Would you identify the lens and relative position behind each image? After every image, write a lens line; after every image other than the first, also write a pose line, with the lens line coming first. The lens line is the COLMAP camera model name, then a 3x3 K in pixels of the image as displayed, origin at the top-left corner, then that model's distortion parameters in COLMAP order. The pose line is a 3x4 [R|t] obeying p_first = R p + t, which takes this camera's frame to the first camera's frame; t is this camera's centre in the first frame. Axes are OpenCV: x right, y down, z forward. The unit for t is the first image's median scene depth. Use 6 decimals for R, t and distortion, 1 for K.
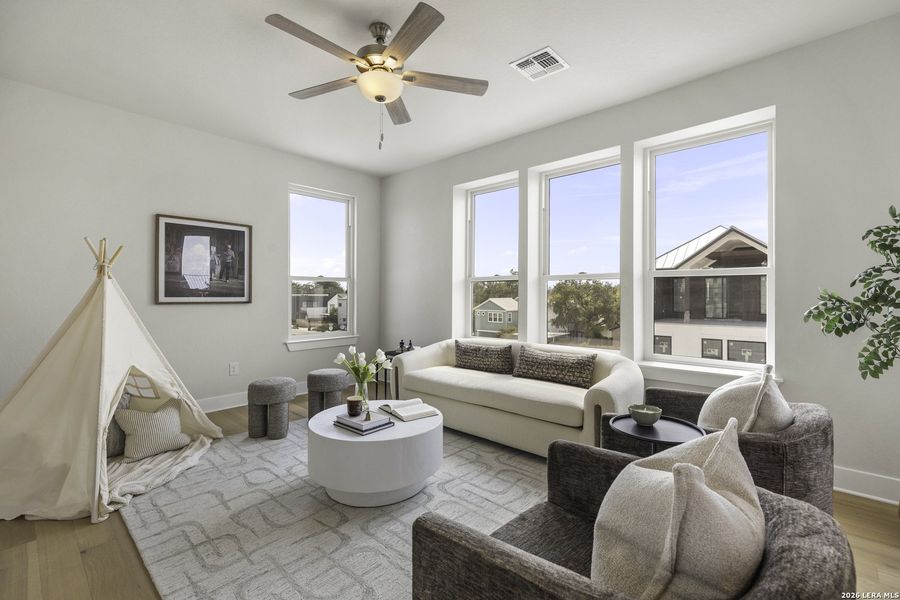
lens RADIAL K [[414.9, 0, 456.6], [0, 414.9, 295.3], [0, 0, 1]] dist [0.015731, -0.000591]
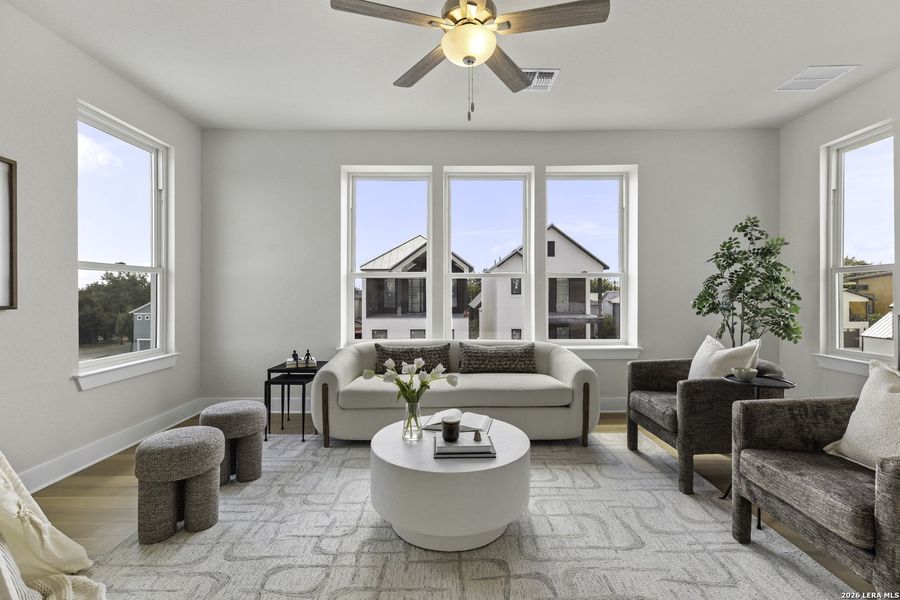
lens RADIAL K [[414.9, 0, 455.0], [0, 414.9, 293.4], [0, 0, 1]] dist [0.015731, -0.000591]
pose [[0.722090, -0.004058, 0.691788, -0.474635], [0.005474, 0.999985, 0.000152, 0.001853], [-0.691778, 0.003677, 0.722101, 0.242469]]
